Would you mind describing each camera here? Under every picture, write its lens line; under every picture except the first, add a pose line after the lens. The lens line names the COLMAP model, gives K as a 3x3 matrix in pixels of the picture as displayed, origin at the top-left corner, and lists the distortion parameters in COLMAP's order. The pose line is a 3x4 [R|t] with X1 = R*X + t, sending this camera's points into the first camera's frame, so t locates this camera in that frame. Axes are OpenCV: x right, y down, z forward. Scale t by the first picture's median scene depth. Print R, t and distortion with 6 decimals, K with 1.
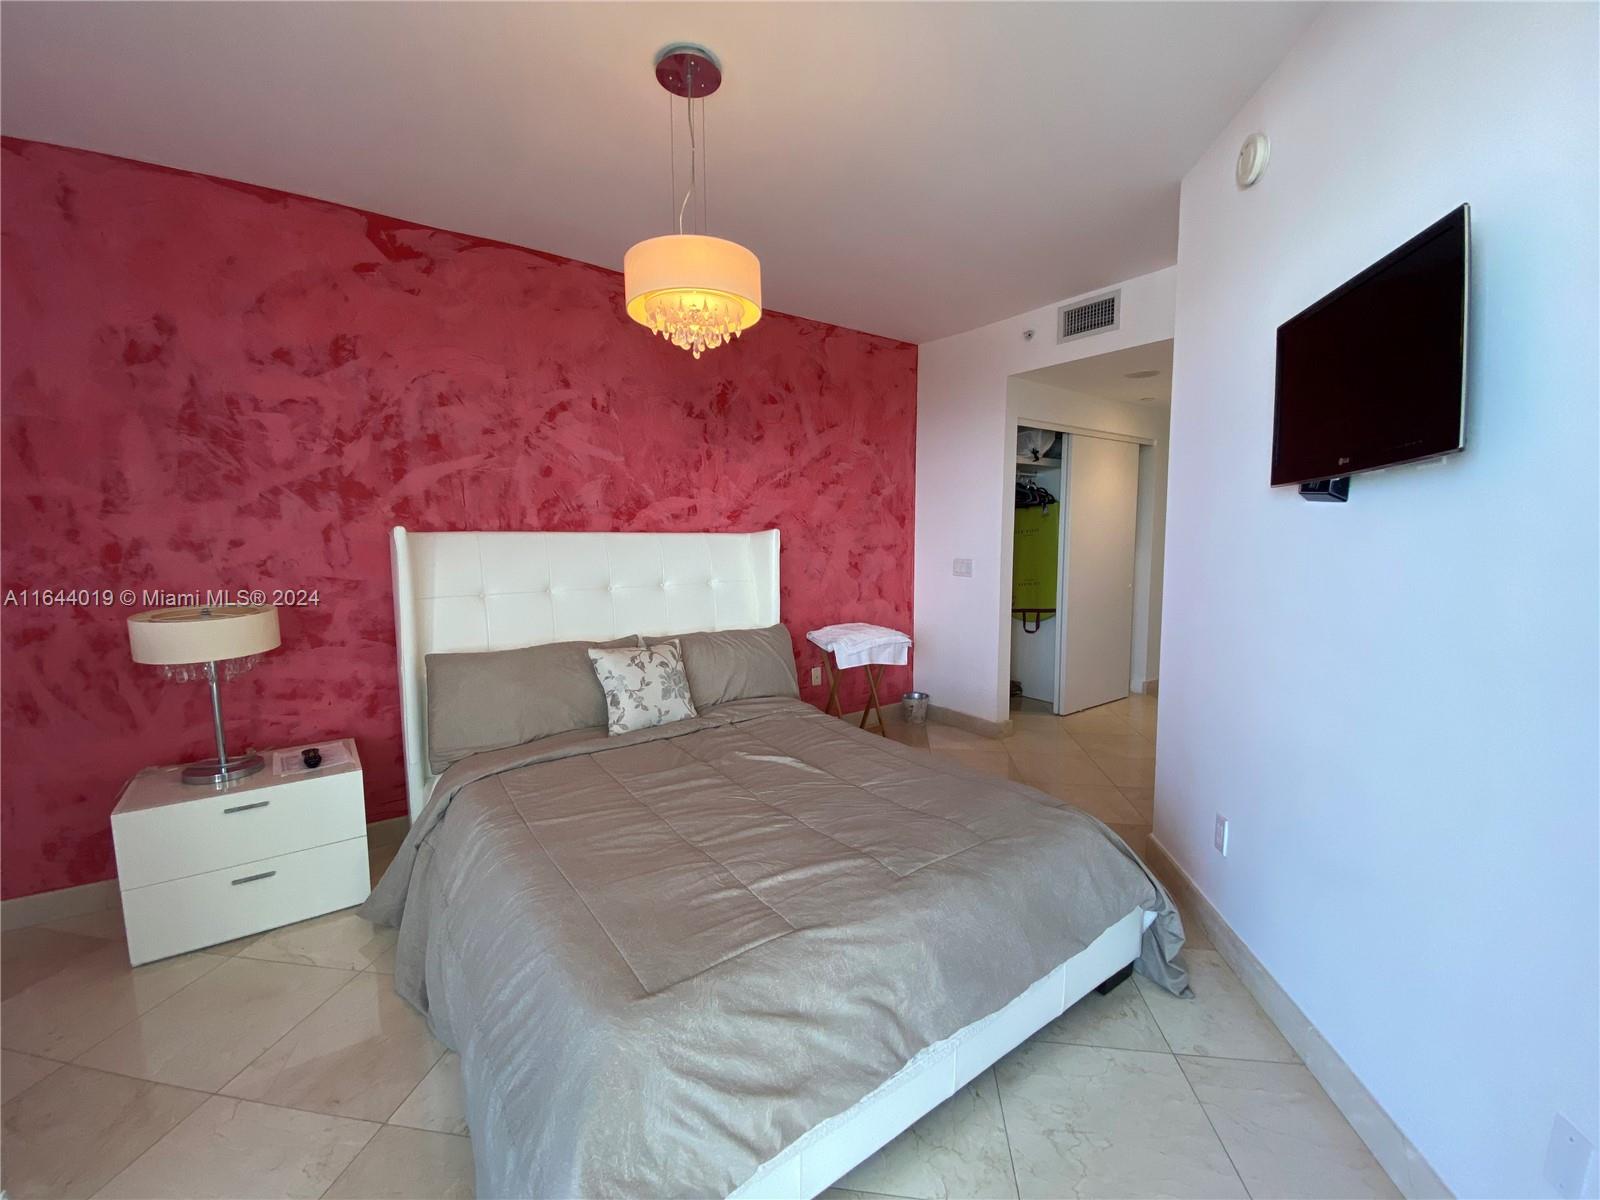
lens RADIAL K [[645.5, 0, 797.1], [0, 645.5, 605.4], [0, 0, 1]] dist [0.013870, -0.016689]
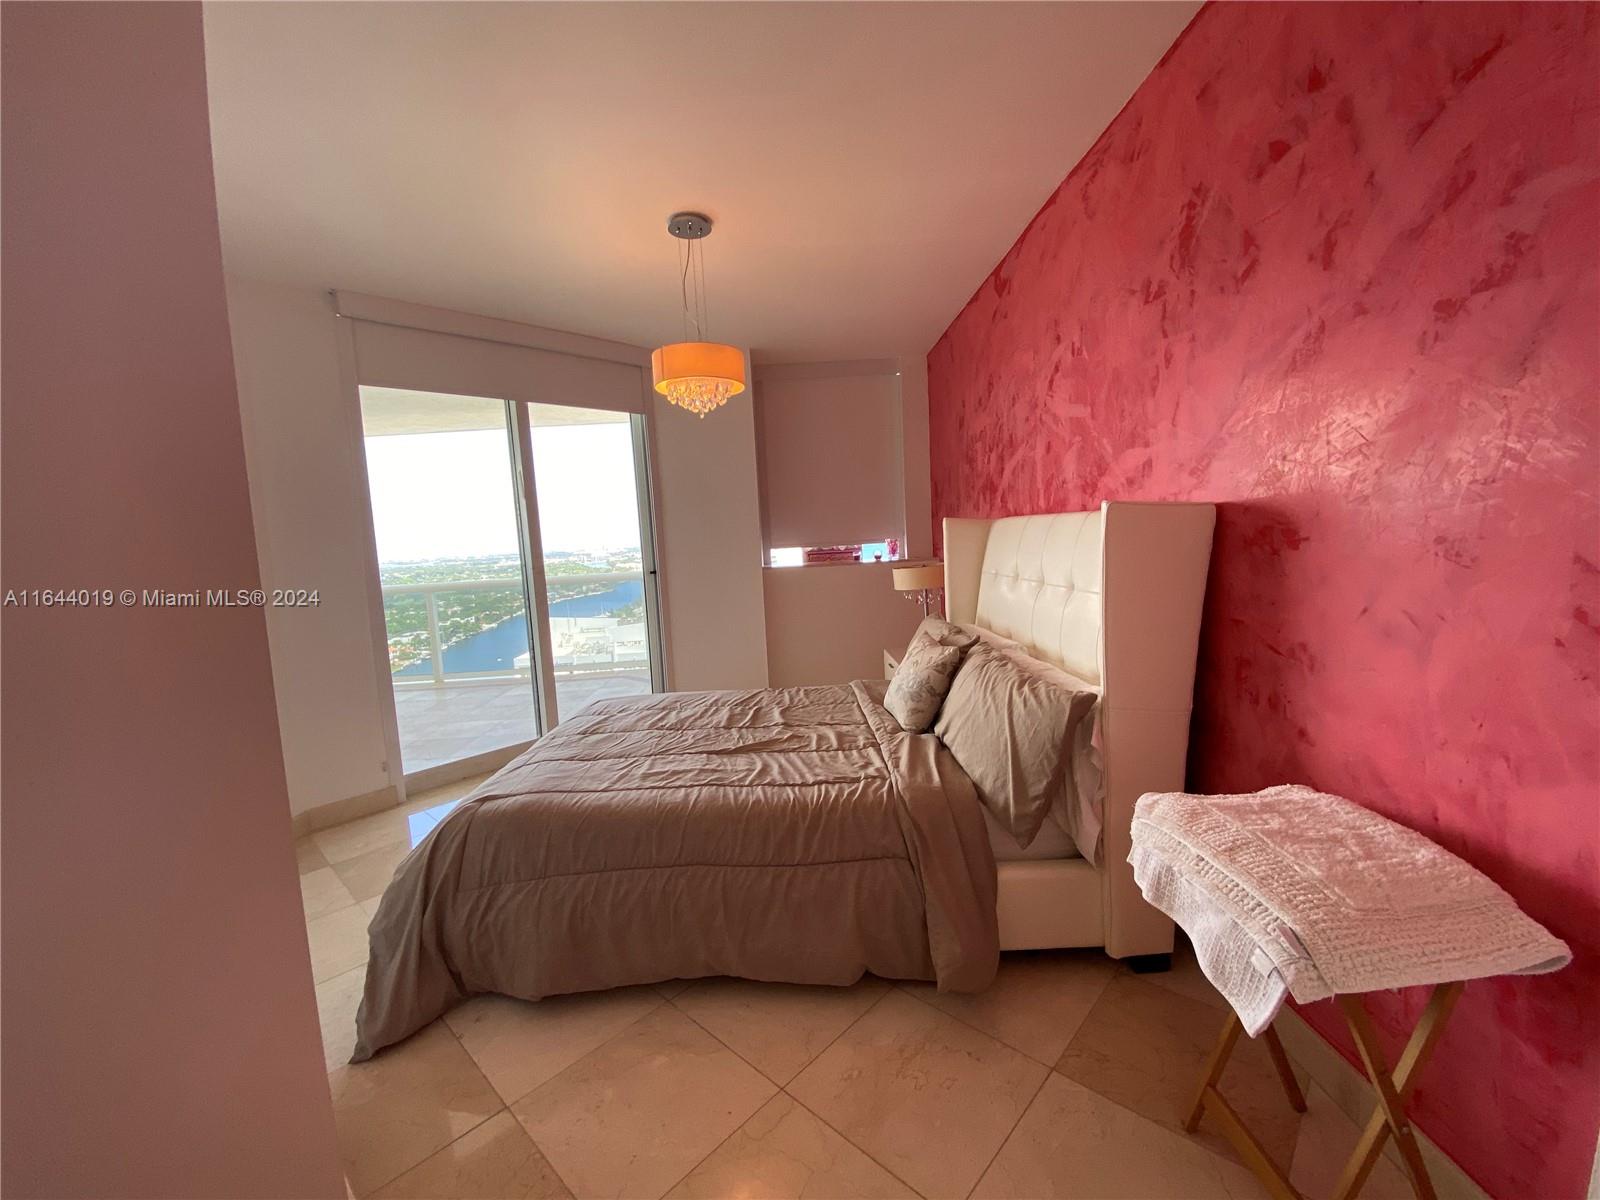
lens RADIAL K [[645.5, 0, 801.8], [0, 645.5, 603.5], [0, 0, 1]] dist [0.013870, -0.016689]
pose [[-0.571487, 0.107989, -0.813475, 0.473858], [-0.054387, 0.984140, 0.168853, -0.104631], [0.818807, 0.140740, -0.556549, 1.041562]]
